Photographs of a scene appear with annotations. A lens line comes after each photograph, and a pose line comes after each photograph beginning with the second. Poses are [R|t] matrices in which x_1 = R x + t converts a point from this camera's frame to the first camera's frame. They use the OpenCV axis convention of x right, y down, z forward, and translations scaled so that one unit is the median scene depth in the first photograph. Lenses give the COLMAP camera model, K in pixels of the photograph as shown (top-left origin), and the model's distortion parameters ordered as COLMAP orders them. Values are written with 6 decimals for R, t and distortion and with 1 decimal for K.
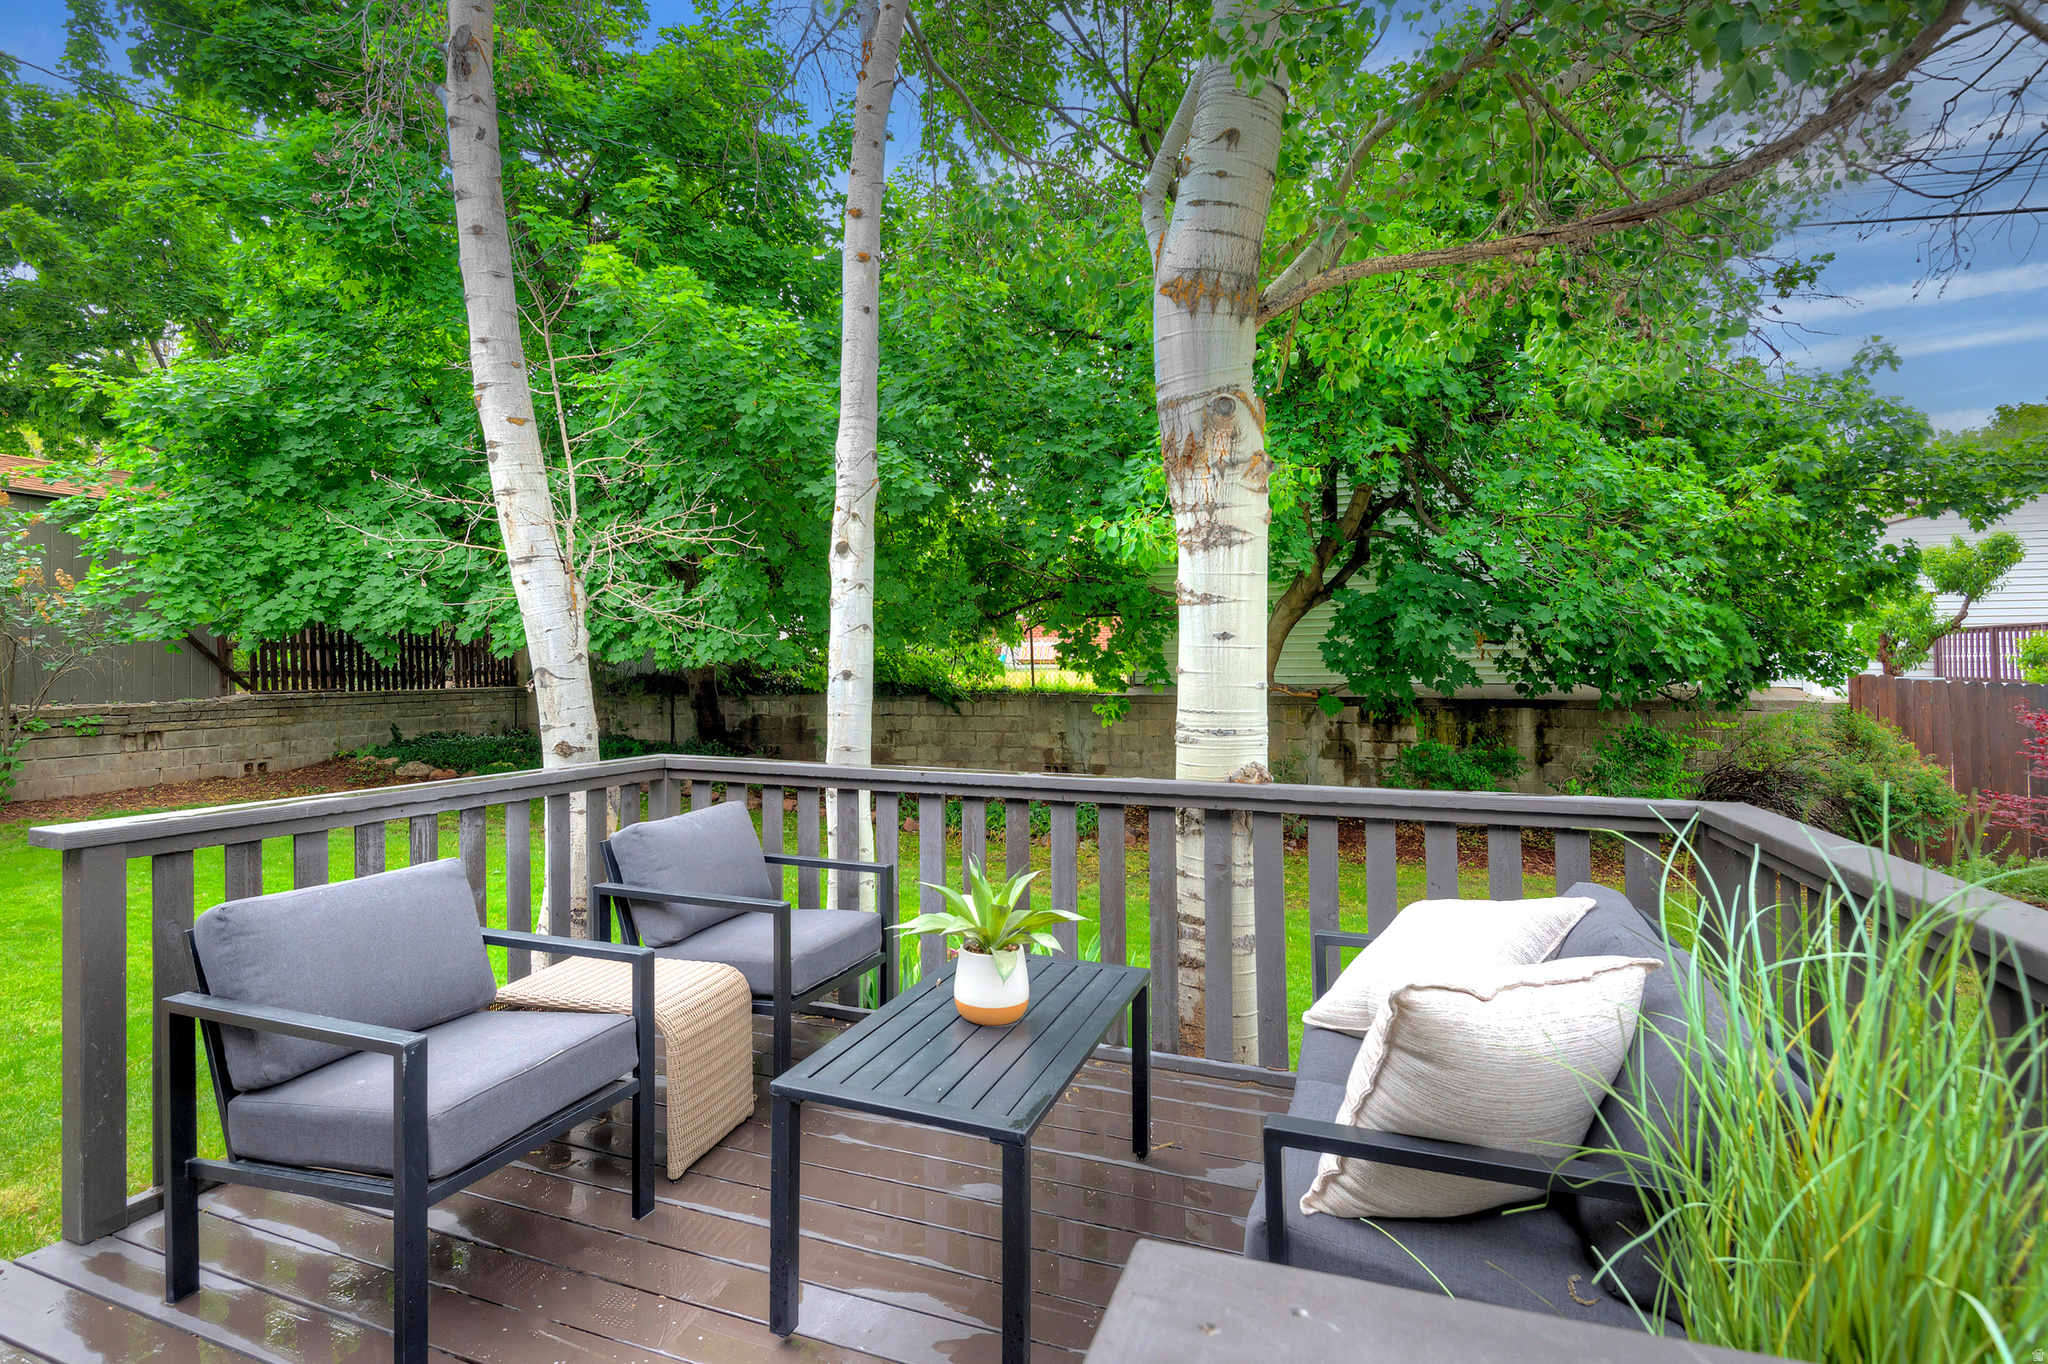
lens RADIAL K [[1071.8, 0, 1030.3], [0, 1071.8, 670.5], [0, 0, 1]] dist [-0.015095, -0.001963]
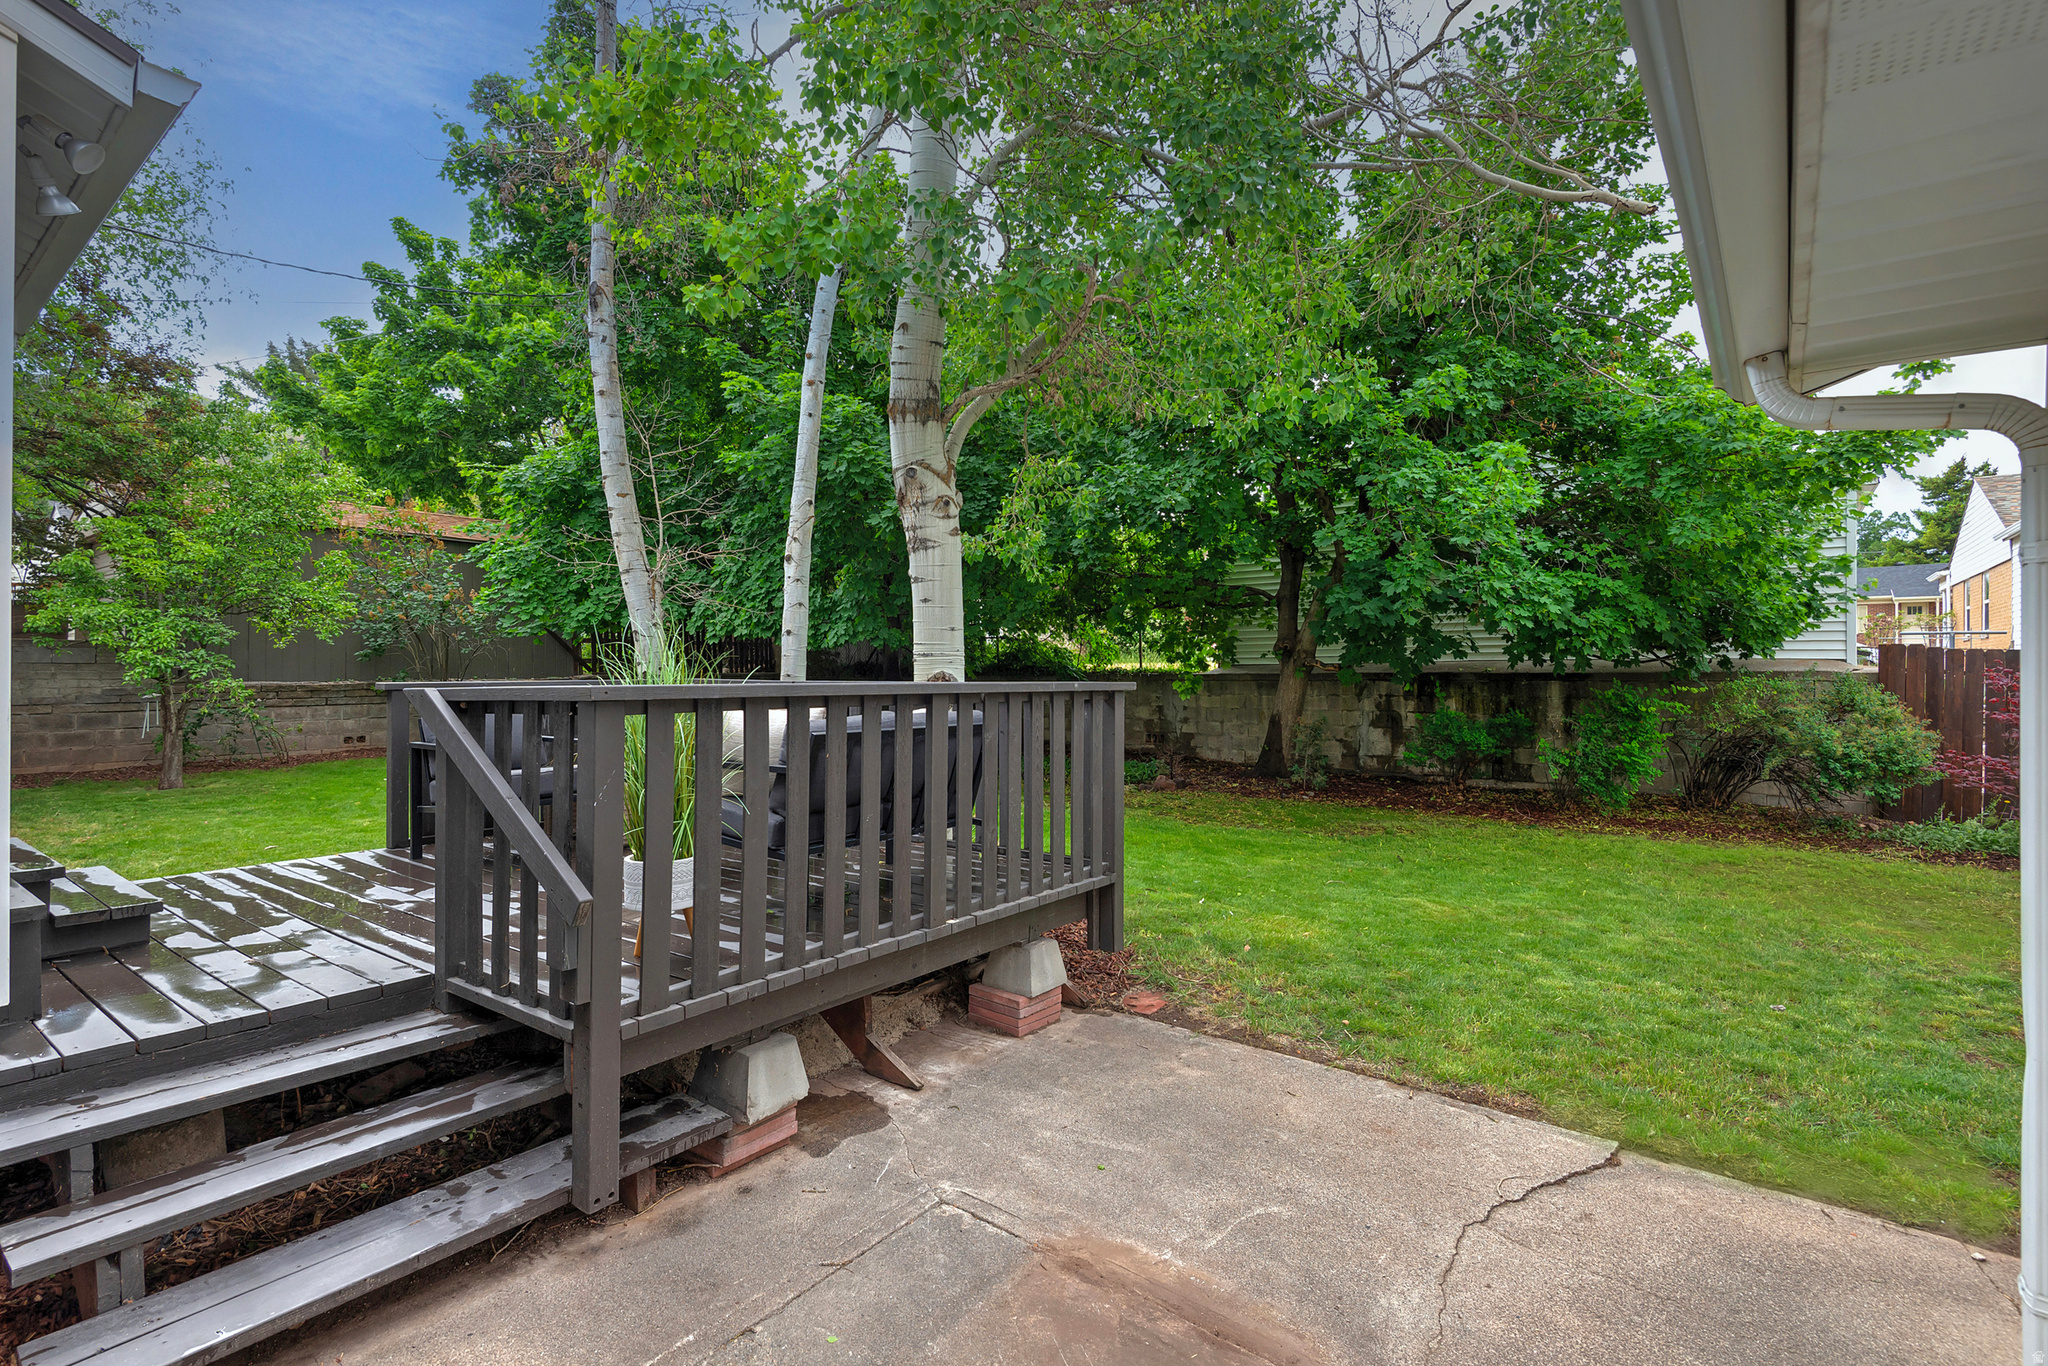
lens RADIAL K [[1020.3, 0, 1016.0], [0, 1020.3, 686.3], [0, 0, 1]] dist [0.005871, -0.000018]
pose [[0.955818, -0.000406, -0.293959, 0.321022], [0.003295, 0.999951, 0.009332, 0.037682], [0.293941, -0.009888, 0.955773, -0.228059]]
